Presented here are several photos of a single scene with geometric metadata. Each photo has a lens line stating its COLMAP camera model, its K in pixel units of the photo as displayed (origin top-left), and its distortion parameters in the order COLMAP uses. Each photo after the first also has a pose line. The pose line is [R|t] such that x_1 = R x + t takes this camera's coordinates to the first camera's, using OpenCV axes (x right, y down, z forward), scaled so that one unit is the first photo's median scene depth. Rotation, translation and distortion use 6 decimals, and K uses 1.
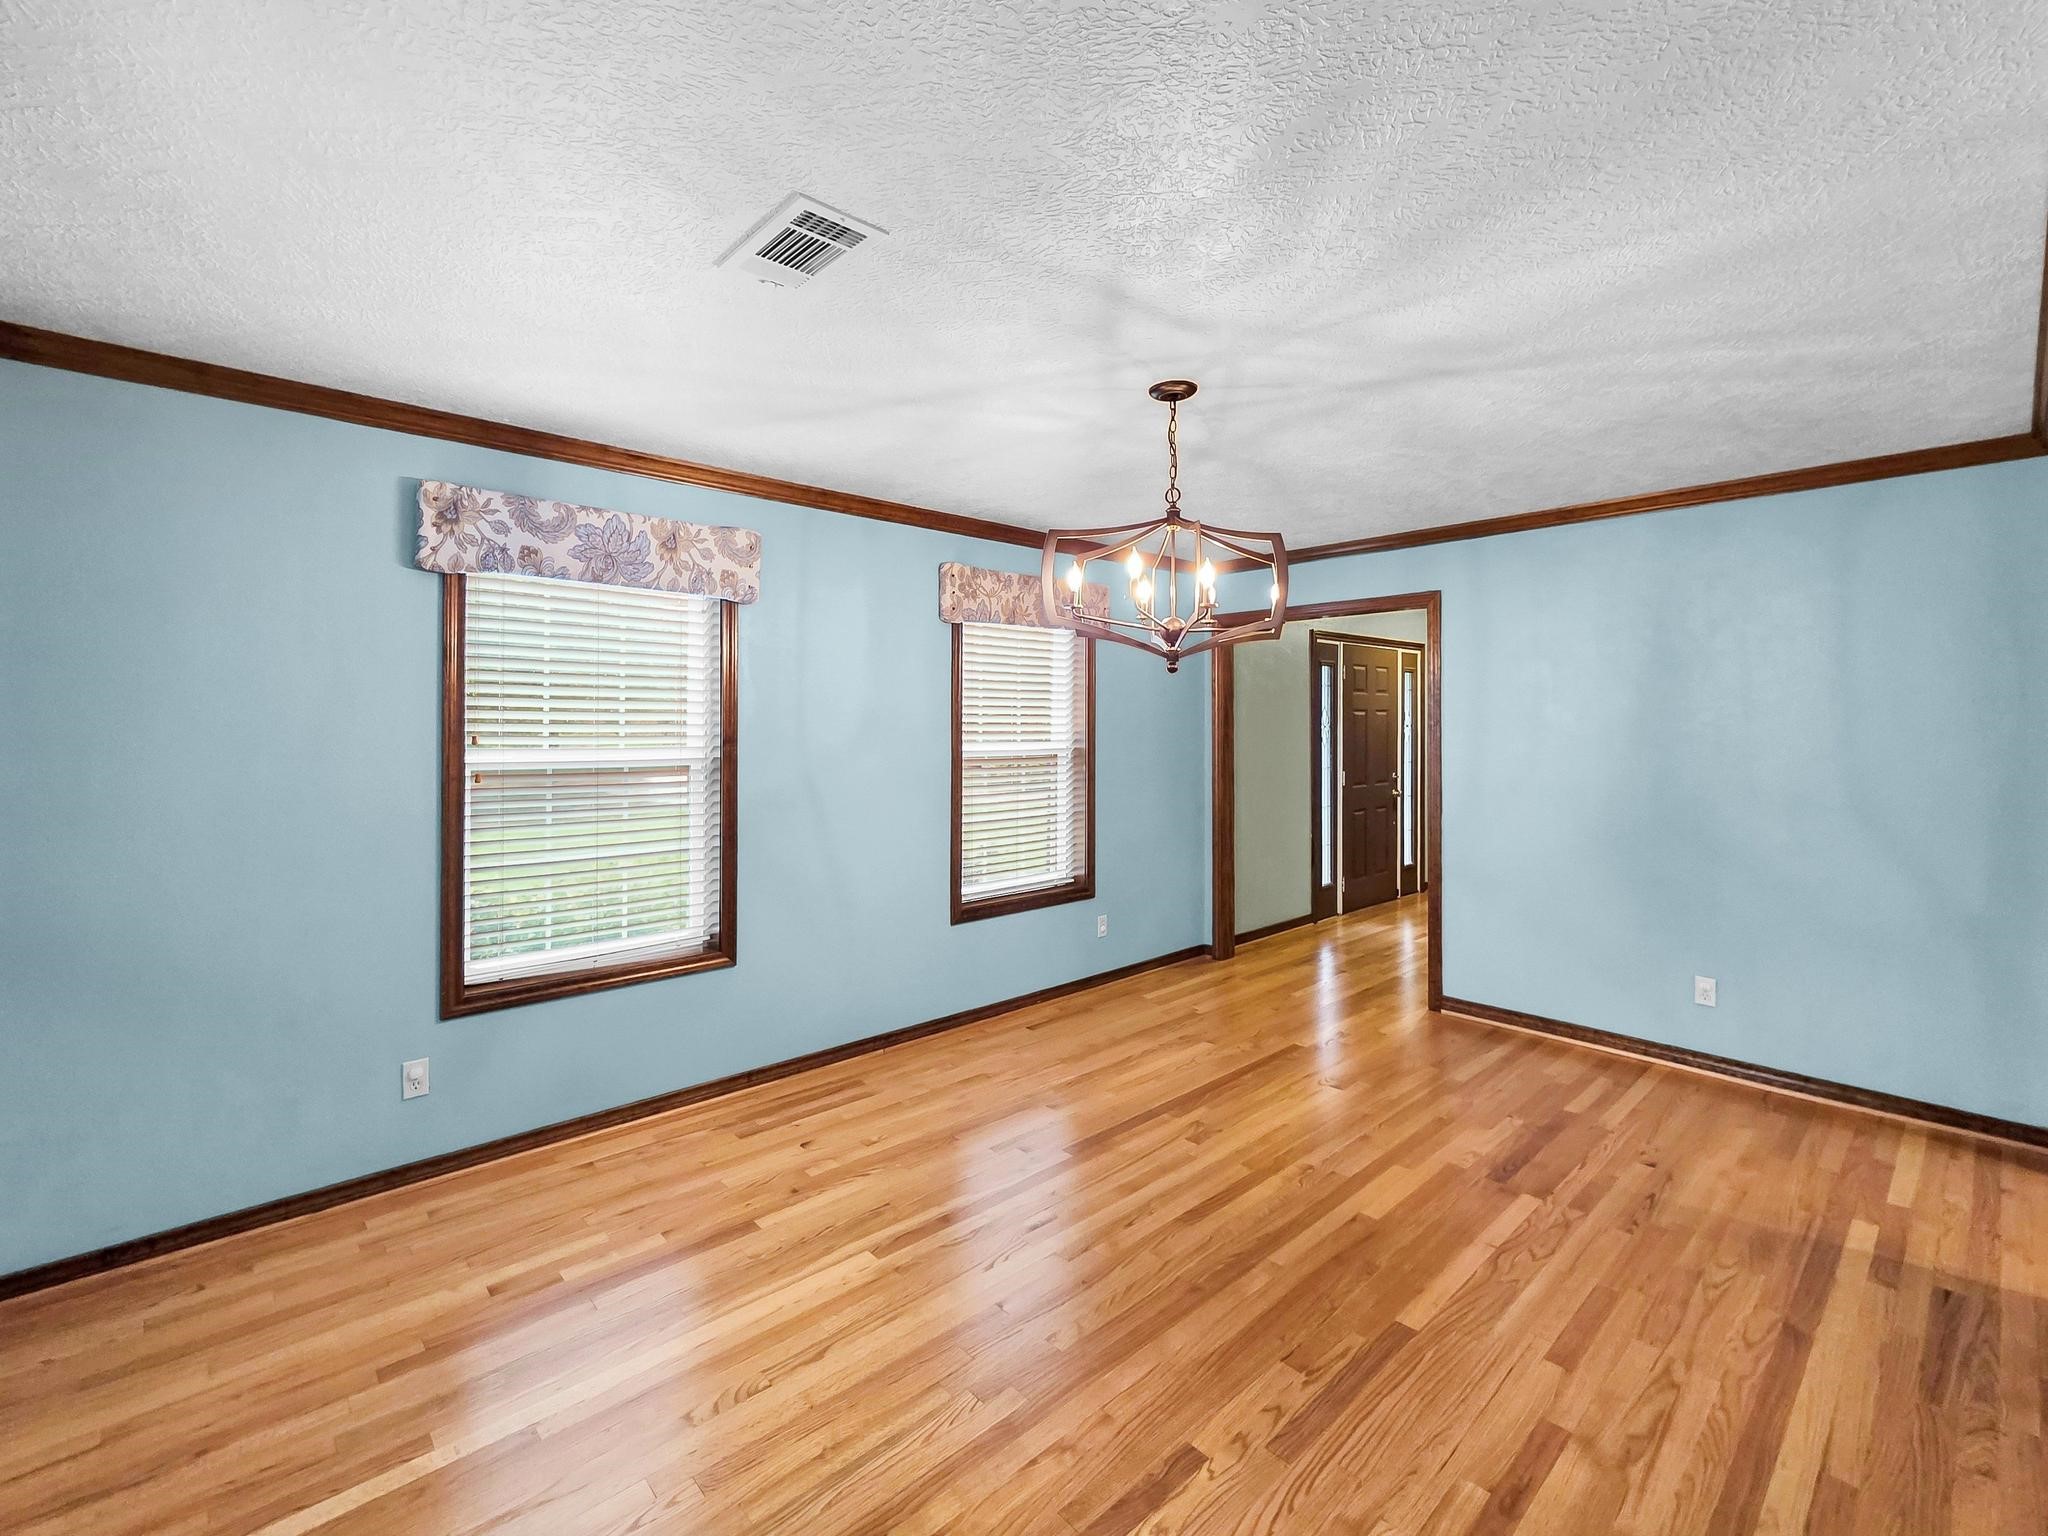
lens RADIAL K [[865.9, 0, 1030.7], [0, 865.9, 731.1], [0, 0, 1]] dist [0.000268, 0.000144]
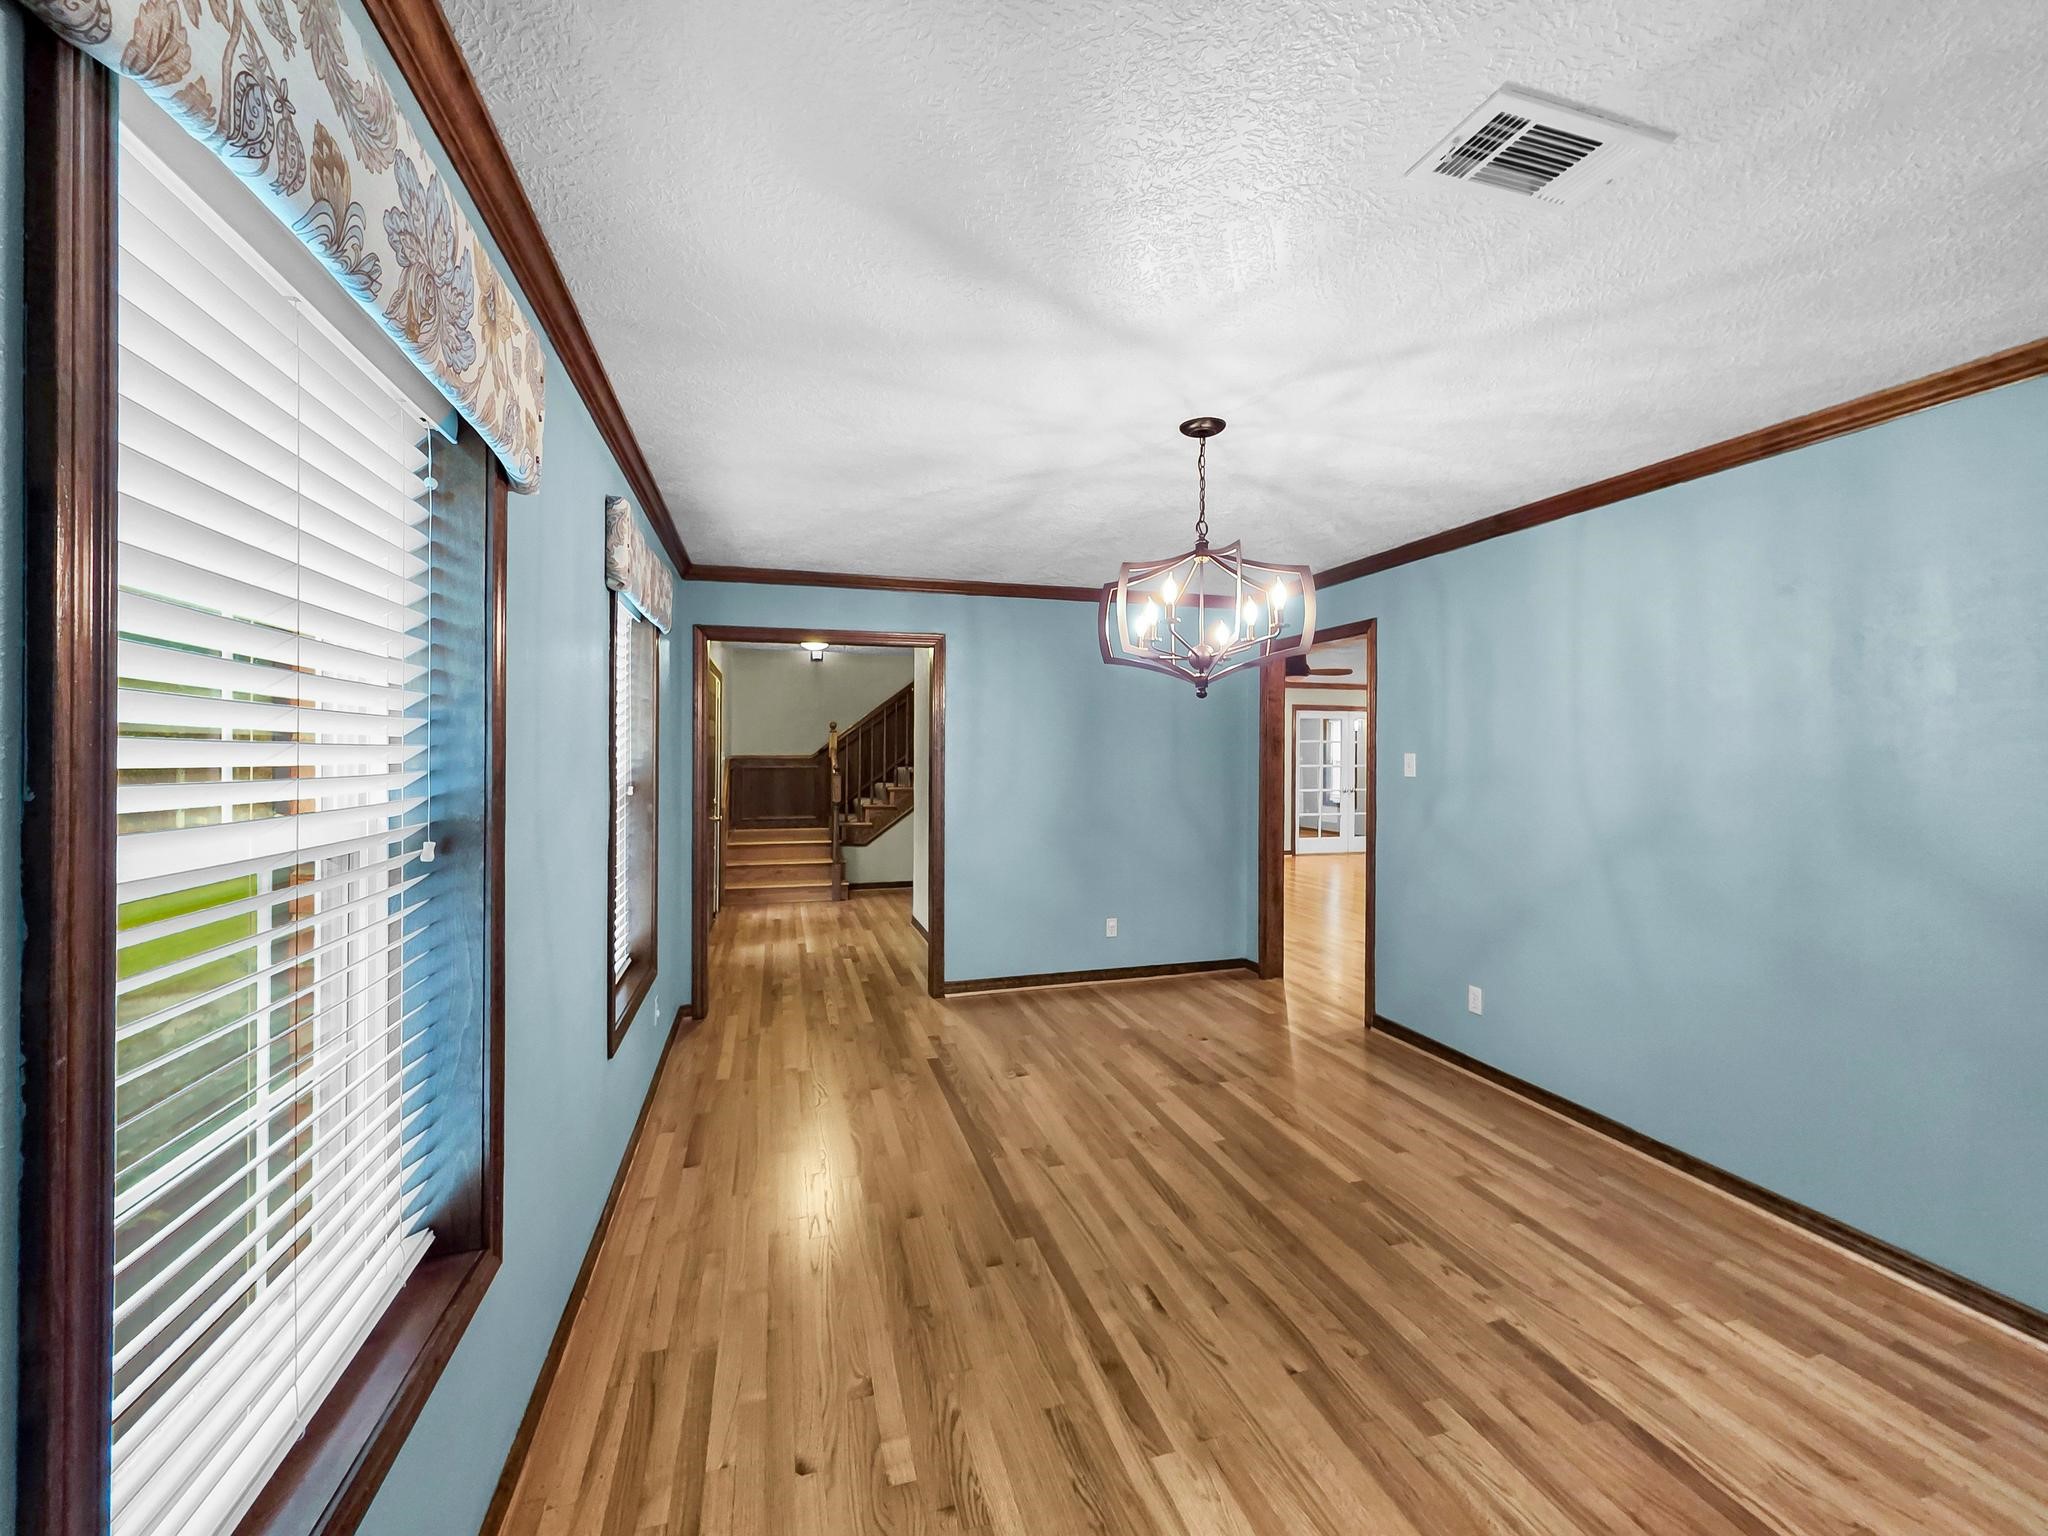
lens RADIAL K [[821.6, 0, 995.4], [0, 821.6, 765.5], [0, 0, 1]] dist [-0.000453, -0.000095]
pose [[0.456085, -0.017172, 0.889770, -0.733104], [0.008633, 0.999852, 0.014871, -0.003166], [-0.889894, 0.000898, 0.456166, 0.677295]]
